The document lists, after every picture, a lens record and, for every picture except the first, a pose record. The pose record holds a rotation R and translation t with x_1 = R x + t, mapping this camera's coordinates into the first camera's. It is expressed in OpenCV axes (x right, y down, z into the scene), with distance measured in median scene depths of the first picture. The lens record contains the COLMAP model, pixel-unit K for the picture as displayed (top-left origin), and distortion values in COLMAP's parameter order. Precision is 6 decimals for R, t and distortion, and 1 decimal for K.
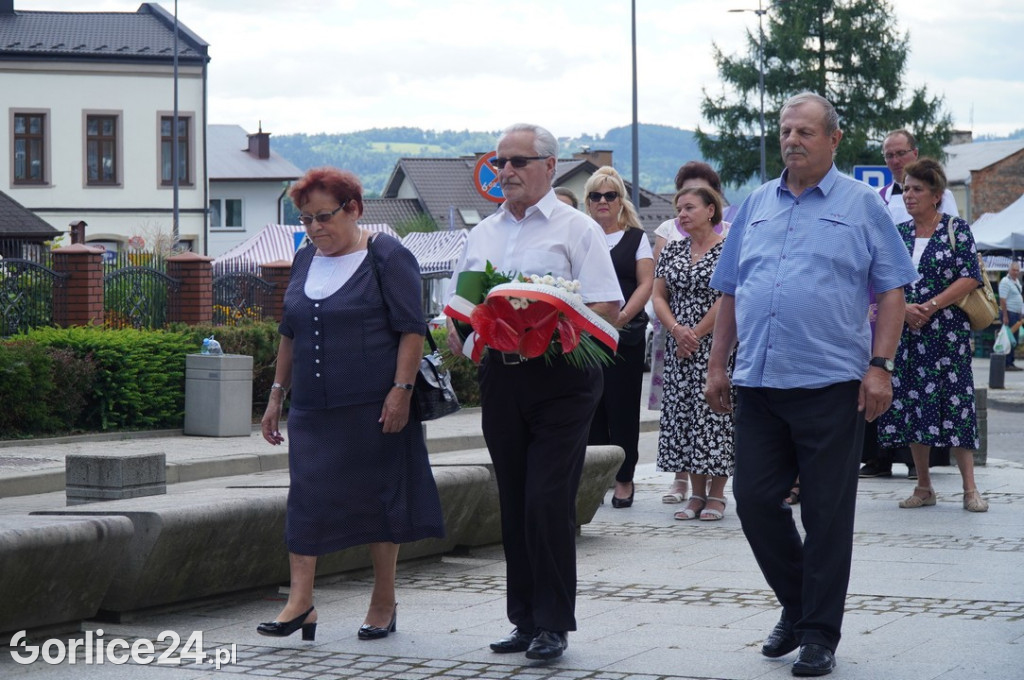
lens RADIAL K [[4257.0, 0, 512.0], [0, 4257.0, 340.0], [0, 0, 1]] dist [0.206510, 1.329994]
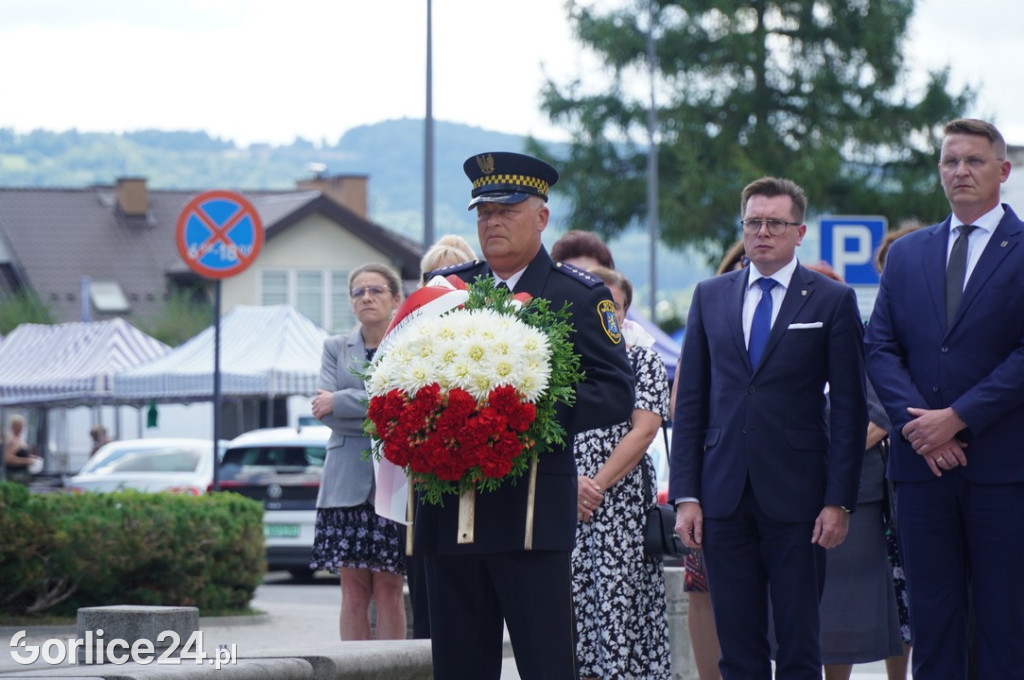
lens RADIAL K [[4257.0, 0, 512.0], [0, 4257.0, 340.0], [0, 0, 1]] dist [0.206510, 1.329994]
pose [[0.999978, 0.005805, 0.003300, 0.039355], [-0.005722, 0.999685, -0.024440, -0.010385], [-0.003441, 0.024421, 0.999696, 0.455762]]
